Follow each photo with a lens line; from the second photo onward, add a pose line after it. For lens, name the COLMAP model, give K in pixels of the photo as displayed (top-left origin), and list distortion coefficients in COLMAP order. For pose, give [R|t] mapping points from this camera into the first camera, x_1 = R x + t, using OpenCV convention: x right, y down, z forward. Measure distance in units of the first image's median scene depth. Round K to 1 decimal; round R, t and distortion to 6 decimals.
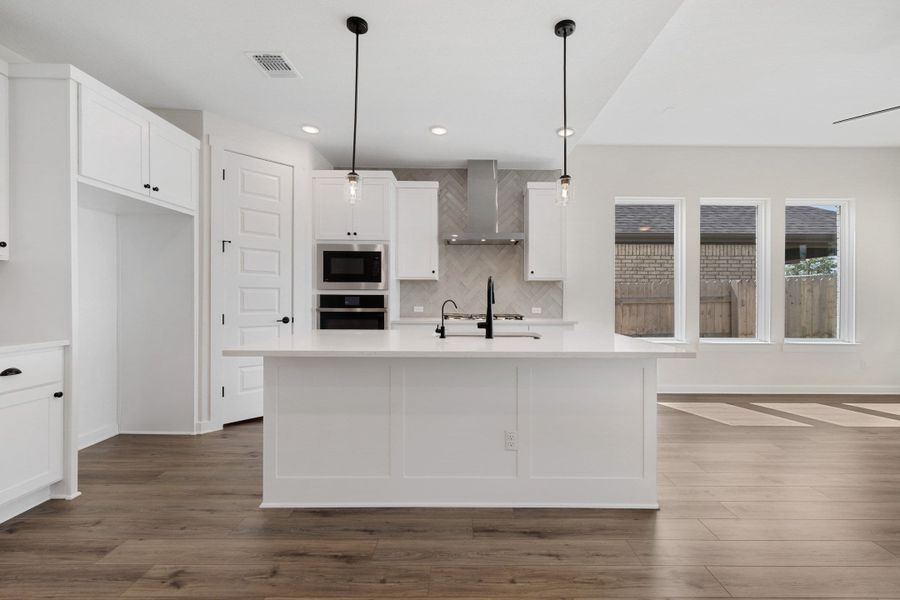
lens RADIAL K [[380.6, 0, 461.4], [0, 380.6, 299.4], [0, 0, 1]] dist [0.000927, 0.000616]
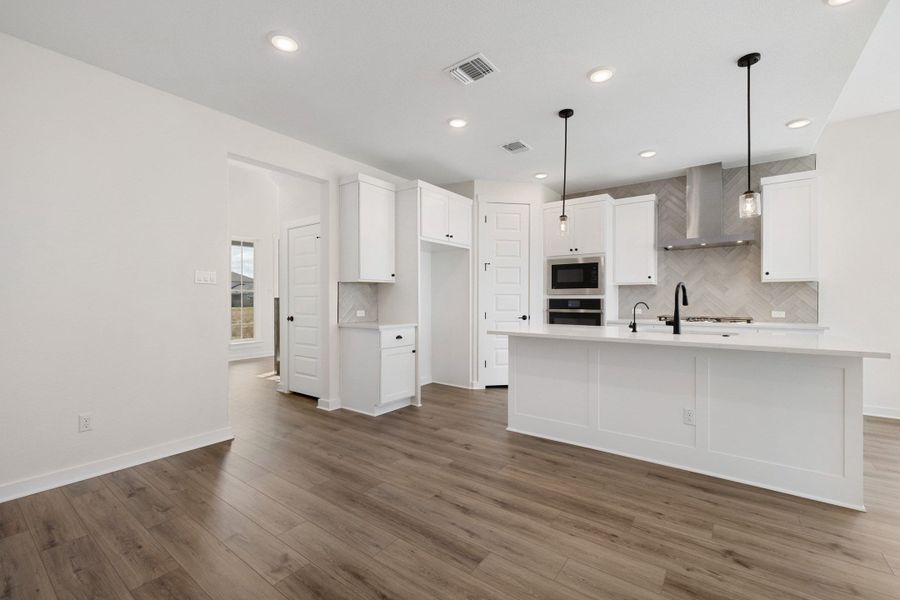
lens RADIAL K [[380.6, 0, 451.3], [0, 380.6, 302.8], [0, 0, 1]] dist [0.000927, 0.000616]
pose [[0.803191, -0.001055, -0.595721, 0.166392], [-0.000636, 0.999996, -0.002628, 0.005668], [0.595721, 0.002490, 0.803187, -0.296660]]
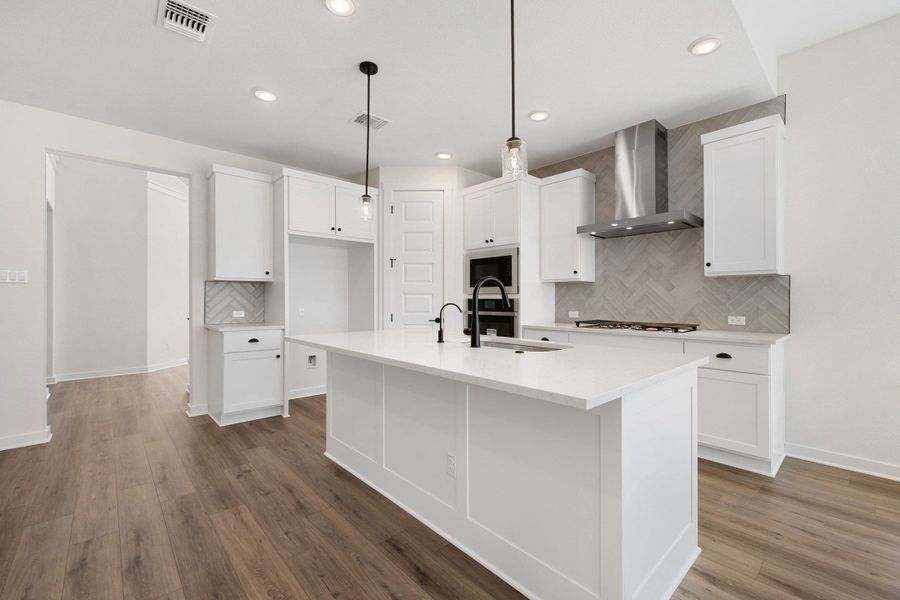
lens RADIAL K [[373.8, 0, 450.6], [0, 373.8, 301.9], [0, 0, 1]] dist [0.004012, -0.001308]
pose [[0.675543, -0.000497, -0.737321, 0.511804], [-0.004886, 0.999975, -0.005151, 0.002612], [0.737305, 0.007082, 0.675523, 0.283546]]
